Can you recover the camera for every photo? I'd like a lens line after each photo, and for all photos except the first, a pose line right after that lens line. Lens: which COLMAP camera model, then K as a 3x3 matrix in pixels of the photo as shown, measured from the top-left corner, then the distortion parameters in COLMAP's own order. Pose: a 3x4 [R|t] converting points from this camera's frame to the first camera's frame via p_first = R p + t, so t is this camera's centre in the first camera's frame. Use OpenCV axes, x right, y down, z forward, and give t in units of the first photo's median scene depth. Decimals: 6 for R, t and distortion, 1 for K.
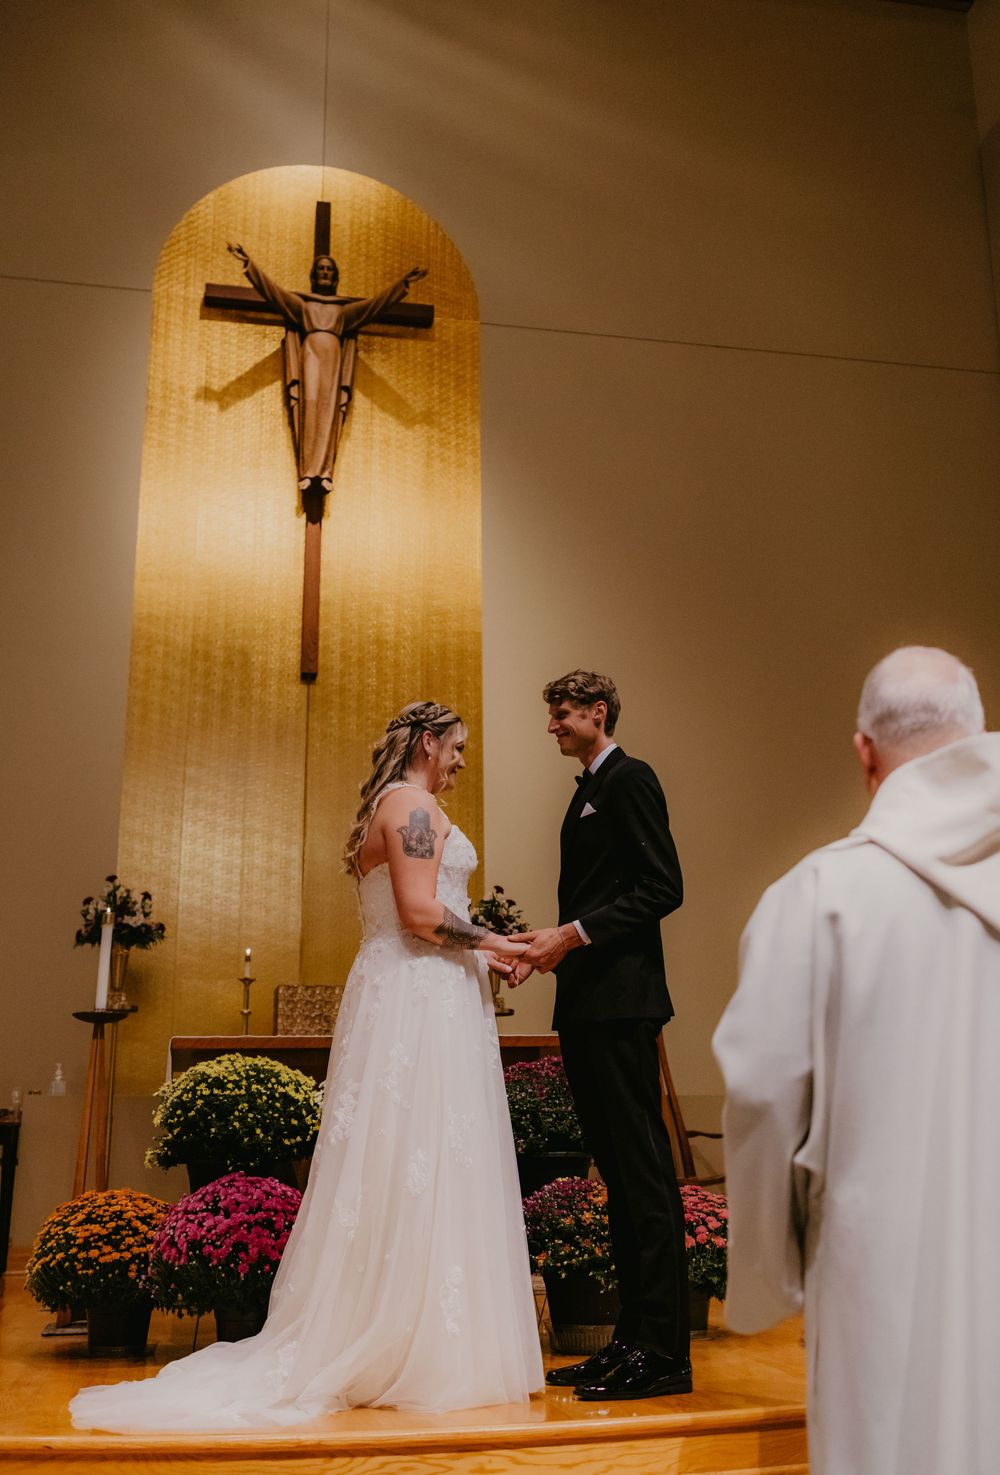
lens RADIAL K [[1583.2, 0, 501.4], [0, 1583.2, 682.1], [0, 0, 1]] dist [0.000759, 0.000262]
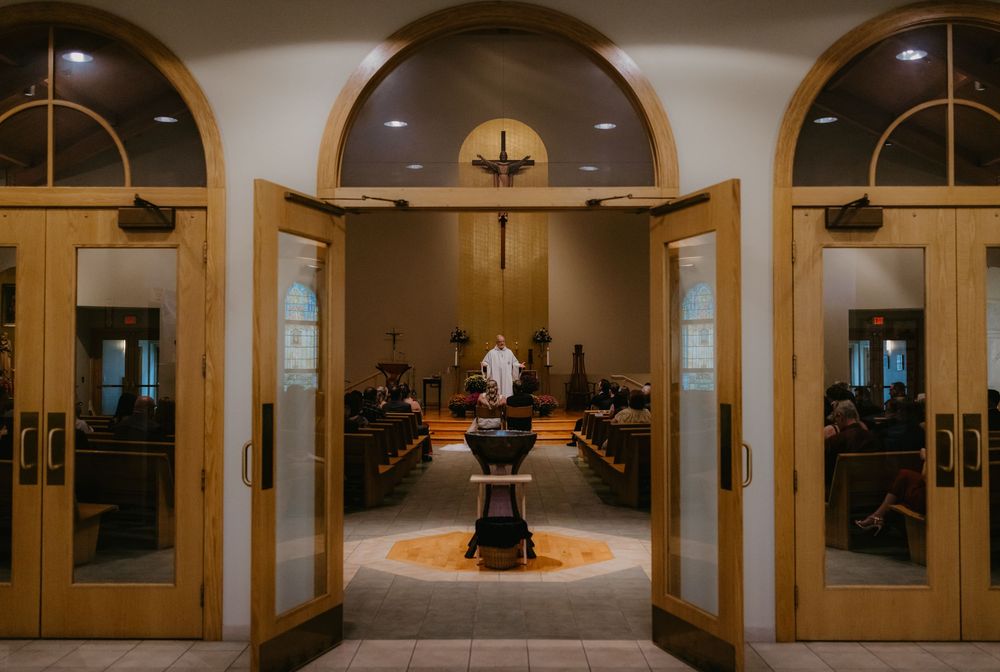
lens RADIAL K [[944.5, 0, 500.0], [0, 944.5, 336.0], [0, 0, 1]] dist [0.004305, 0.000123]
pose [[0.980072, 0.001816, -0.198635, 0.728640], [0.048830, 0.967074, 0.249768, -0.922985], [0.192548, -0.254490, 0.947713, -2.733545]]
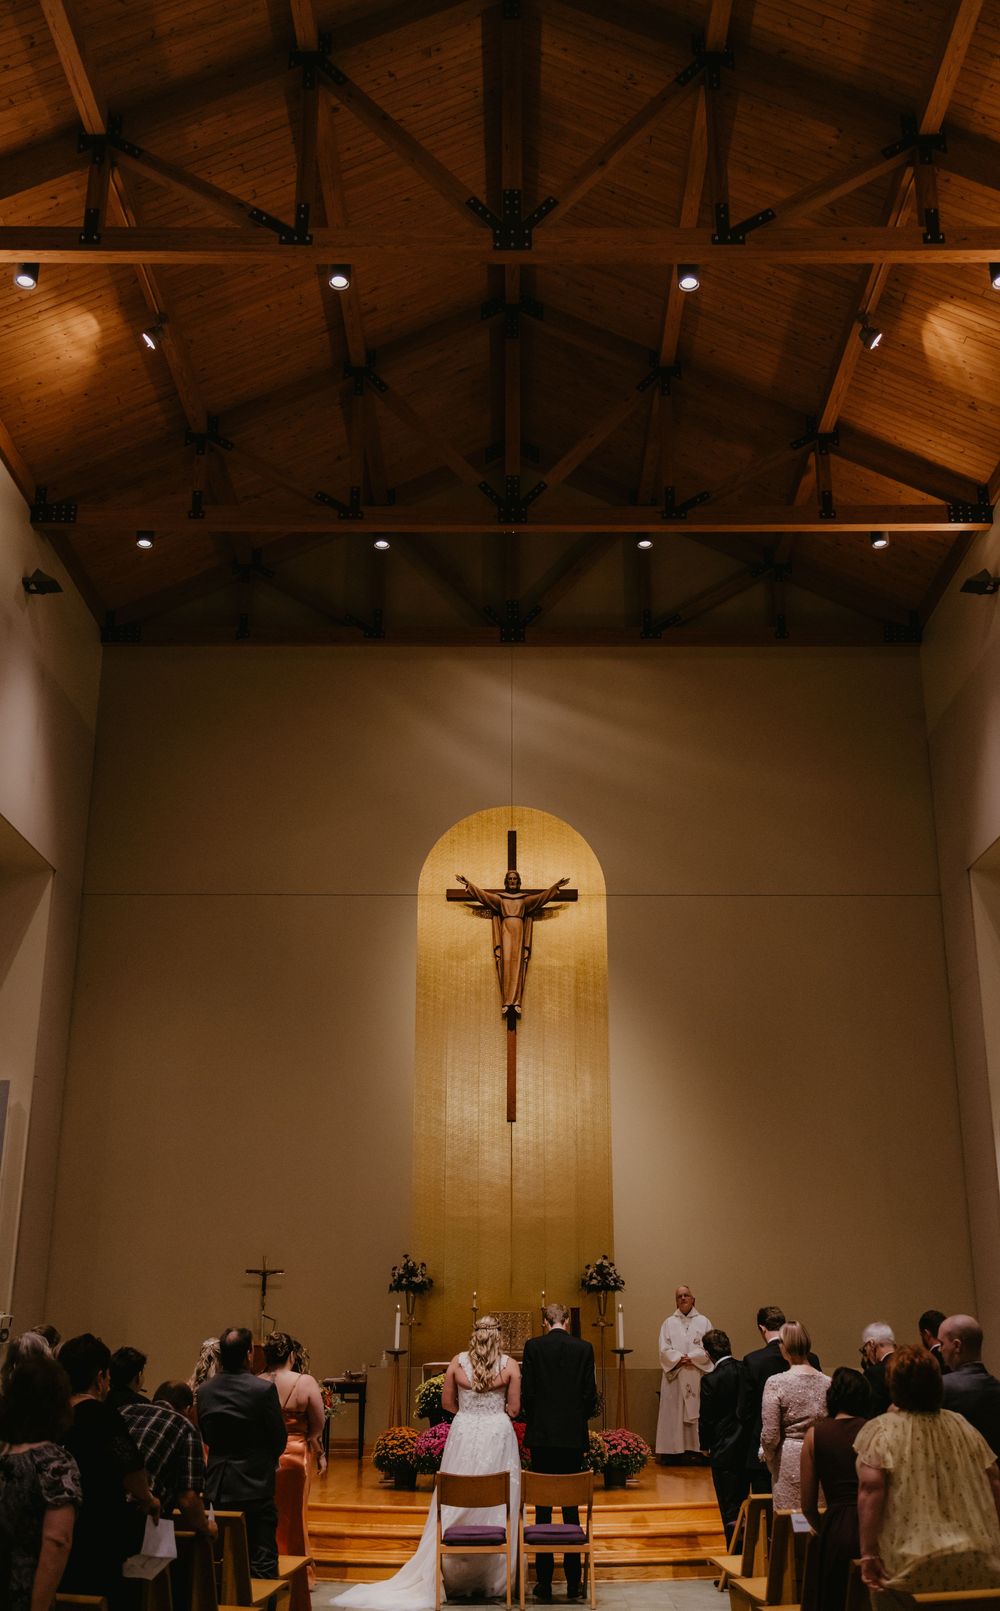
lens RADIAL K [[1592.9, 0, 500.0], [0, 1592.9, 805.5], [0, 0, 1]] dist [0.019319, 0.011265]
pose [[0.979307, -0.054954, -0.194775, 0.508298], [0.047995, 0.998036, -0.040269, -0.619752], [0.196606, 0.030087, 0.980021, -1.671172]]
